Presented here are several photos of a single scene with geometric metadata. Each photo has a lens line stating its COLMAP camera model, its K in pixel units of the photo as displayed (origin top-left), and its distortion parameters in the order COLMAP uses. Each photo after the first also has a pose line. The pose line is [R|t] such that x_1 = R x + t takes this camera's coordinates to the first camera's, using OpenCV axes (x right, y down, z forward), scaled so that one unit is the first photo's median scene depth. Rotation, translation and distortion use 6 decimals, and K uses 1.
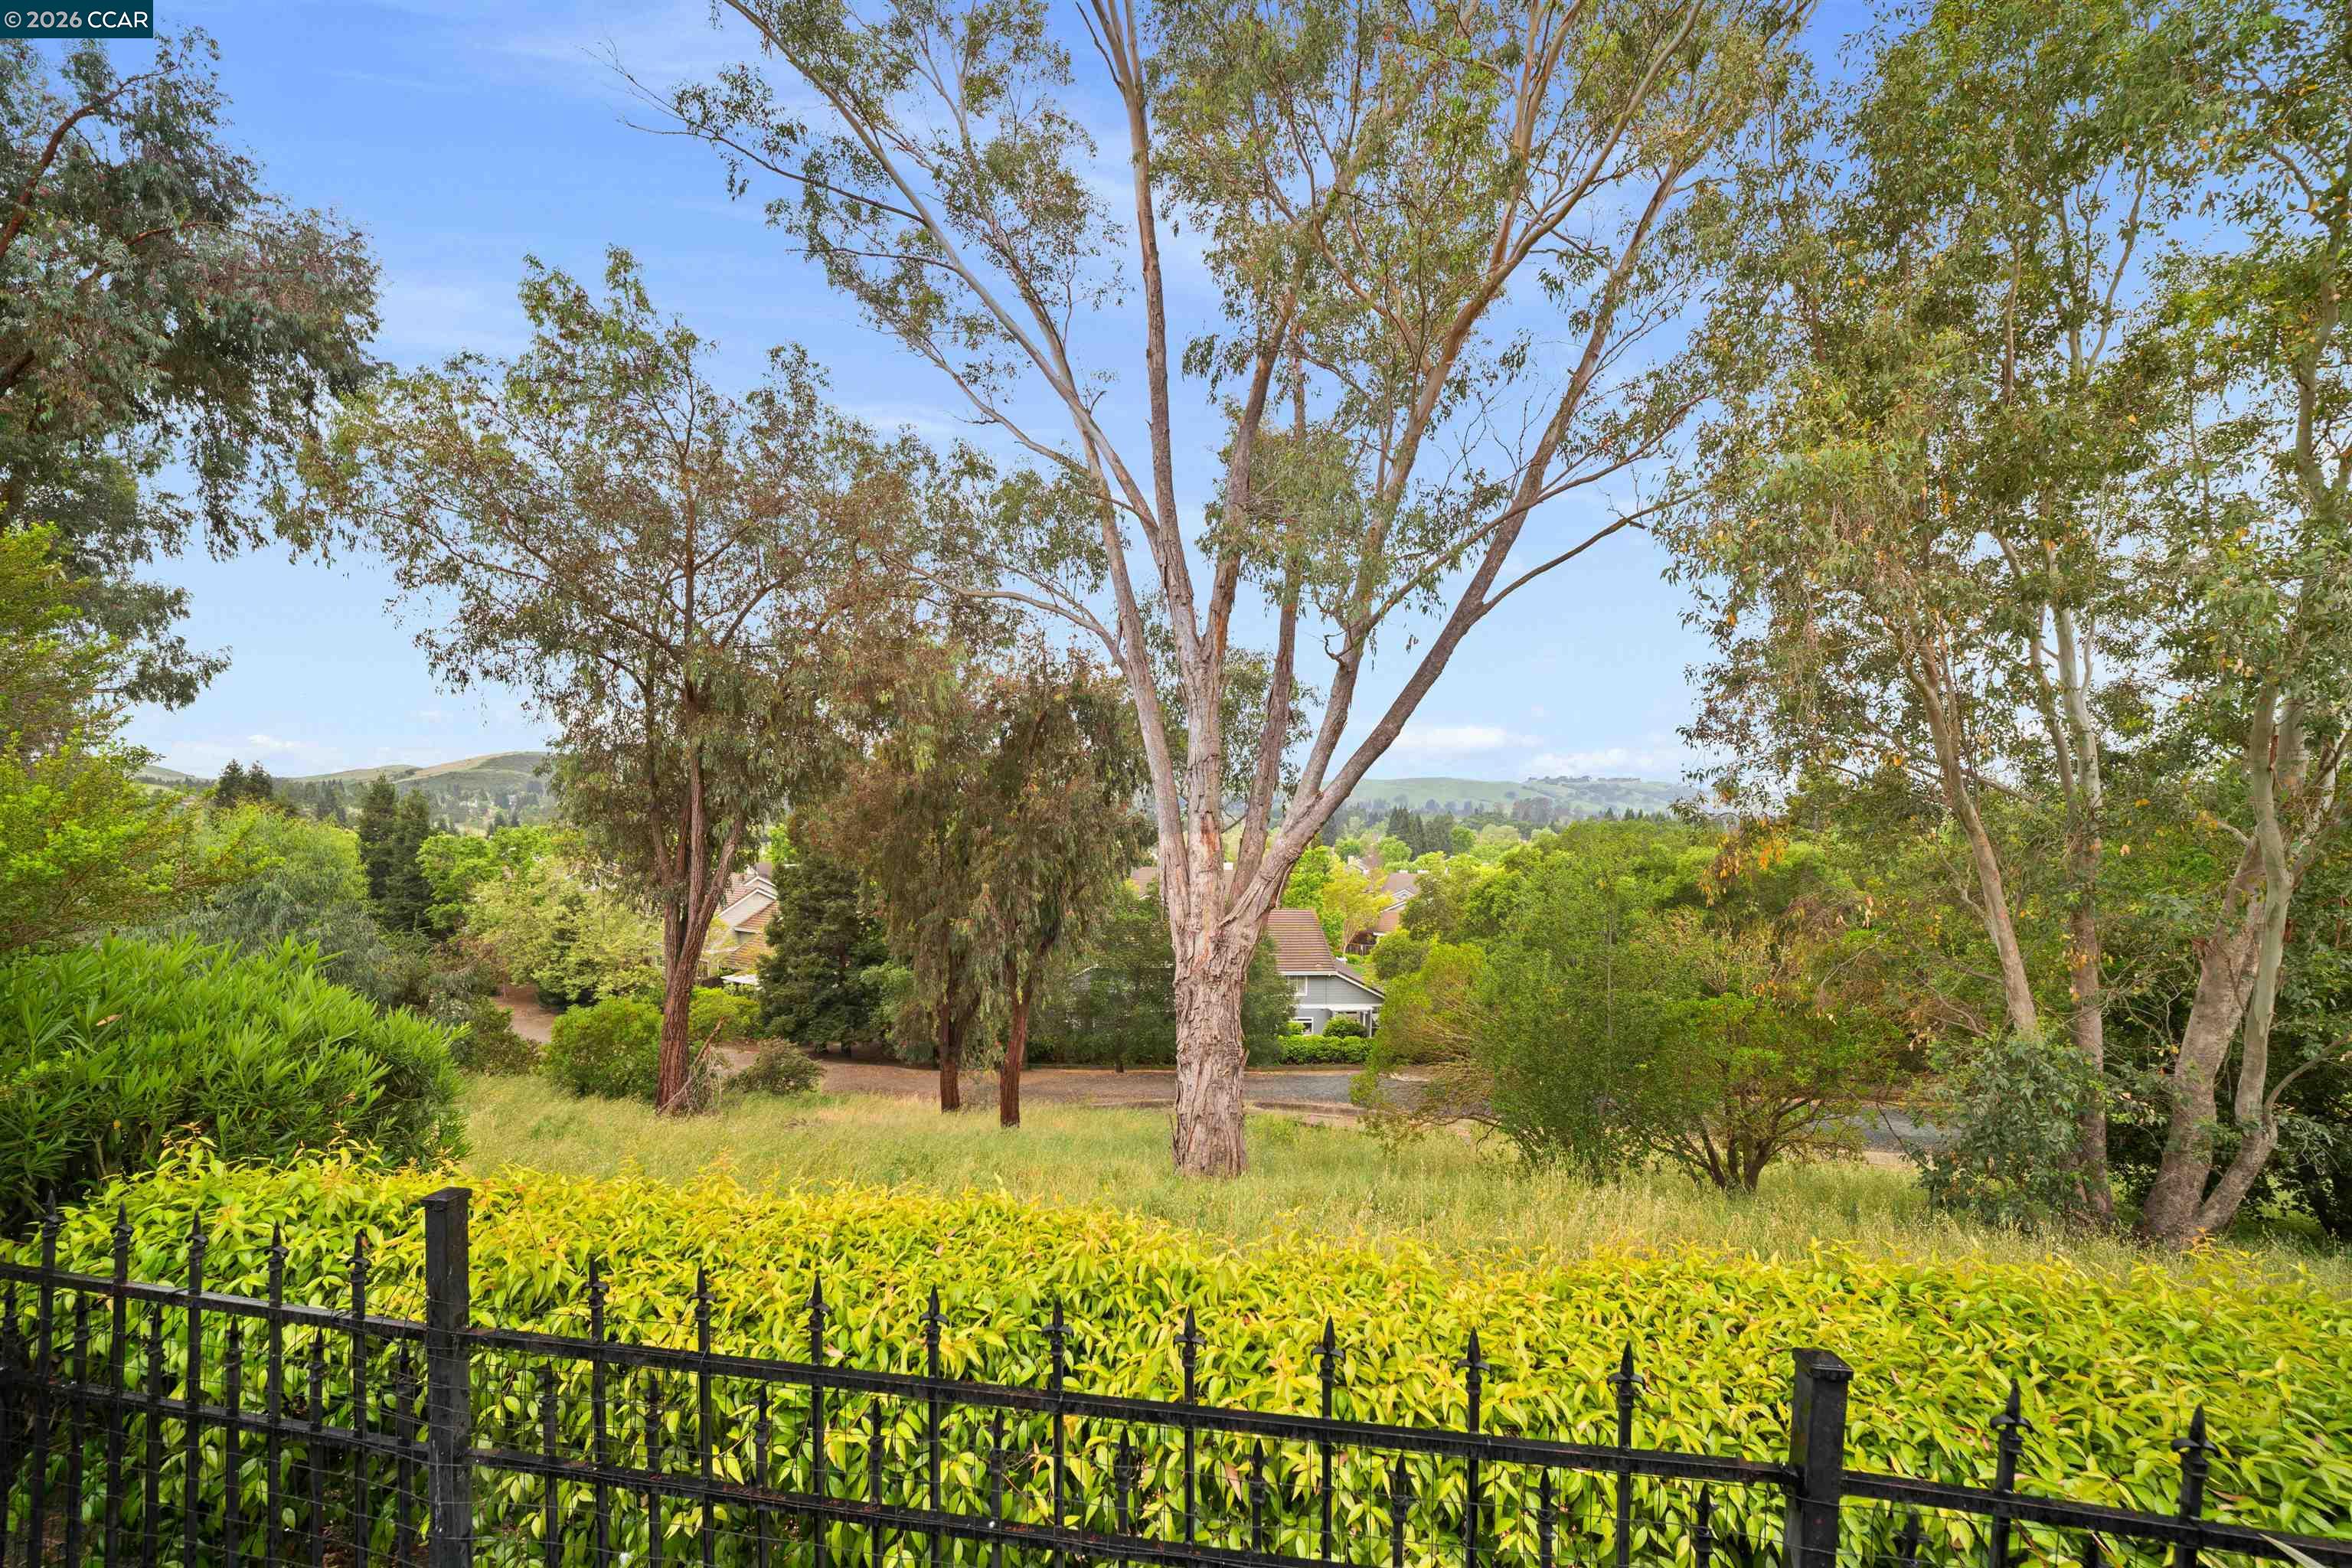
lens RADIAL K [[819.8, 0, 1180.4], [0, 819.8, 886.4], [0, 0, 1]] dist [-0.000445, -0.000075]
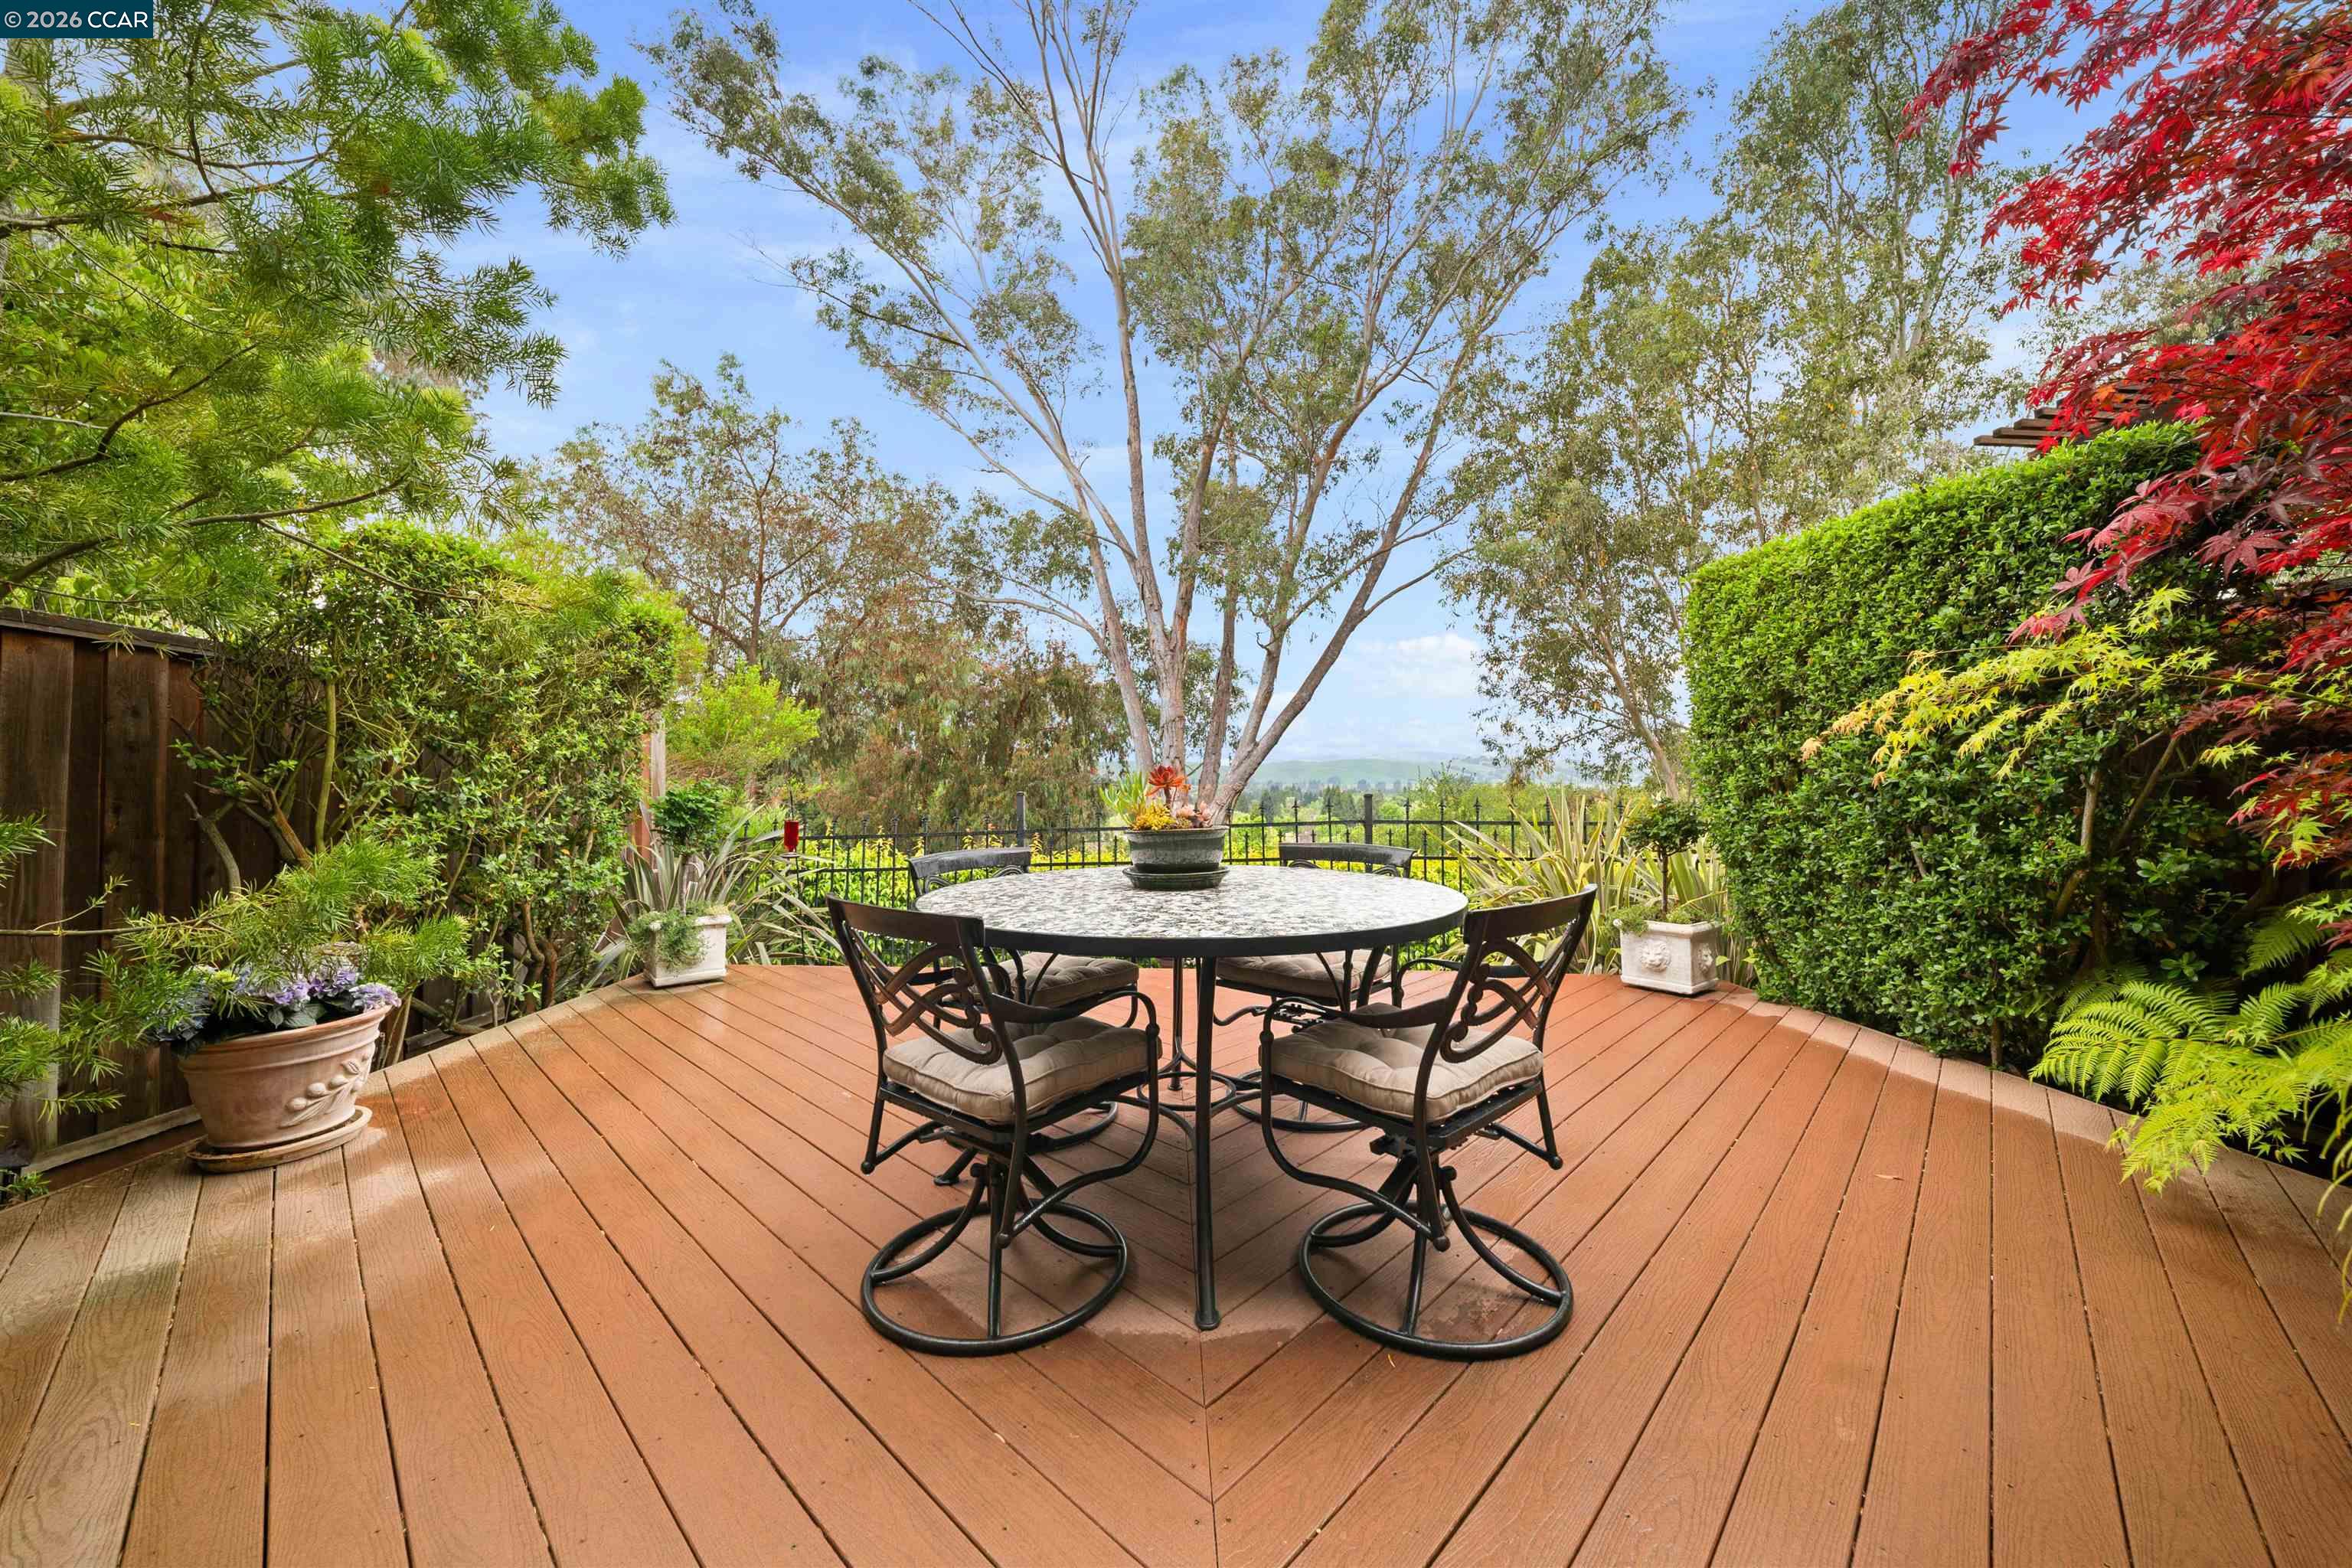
lens RADIAL K [[852.5, 0, 1174.0], [0, 852.5, 791.9], [0, 0, 1]] dist [-0.011640, -0.000029]
pose [[0.997415, -0.014708, 0.070341, -0.067264], [0.022057, 0.994240, -0.104878, 0.109552], [-0.068393, 0.106159, 0.991994, -0.386123]]
